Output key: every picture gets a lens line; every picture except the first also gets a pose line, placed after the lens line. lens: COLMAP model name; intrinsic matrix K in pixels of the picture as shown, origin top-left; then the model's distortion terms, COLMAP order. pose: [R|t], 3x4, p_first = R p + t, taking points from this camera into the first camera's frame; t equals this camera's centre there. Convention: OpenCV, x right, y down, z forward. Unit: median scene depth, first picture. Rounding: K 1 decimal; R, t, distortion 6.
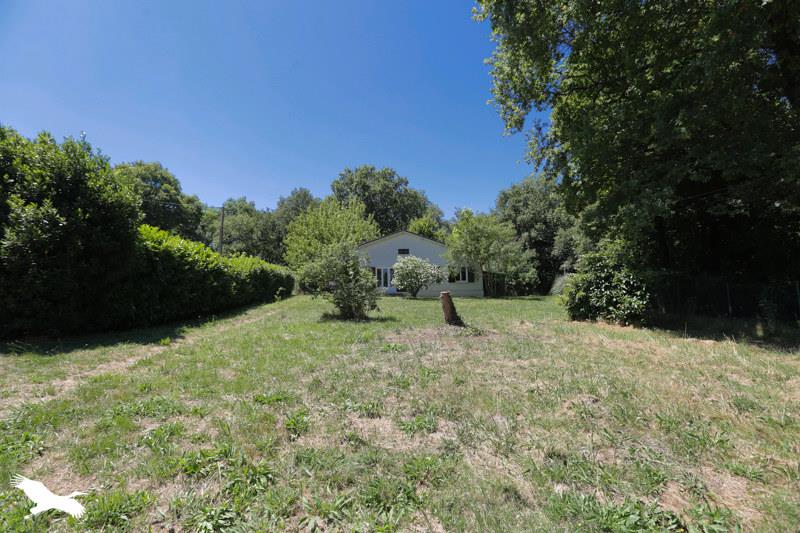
lens RADIAL K [[354.5, 0, 400.0], [0, 354.5, 266.5], [0, 0, 1]] dist [0.000226, 0.000025]
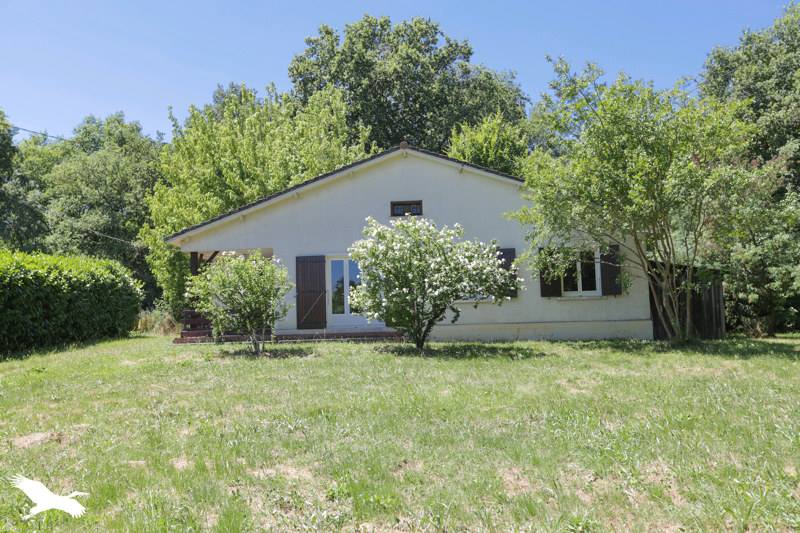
lens RADIAL K [[749.3, 0, 400.0], [0, 749.3, 266.5], [0, 0, 1]] dist [0.107650, 0.003857]
pose [[0.992921, -0.018813, -0.117275, 0.066981], [0.019407, 0.999804, 0.003919, 0.008131], [0.117178, -0.006167, 0.993092, 0.212636]]
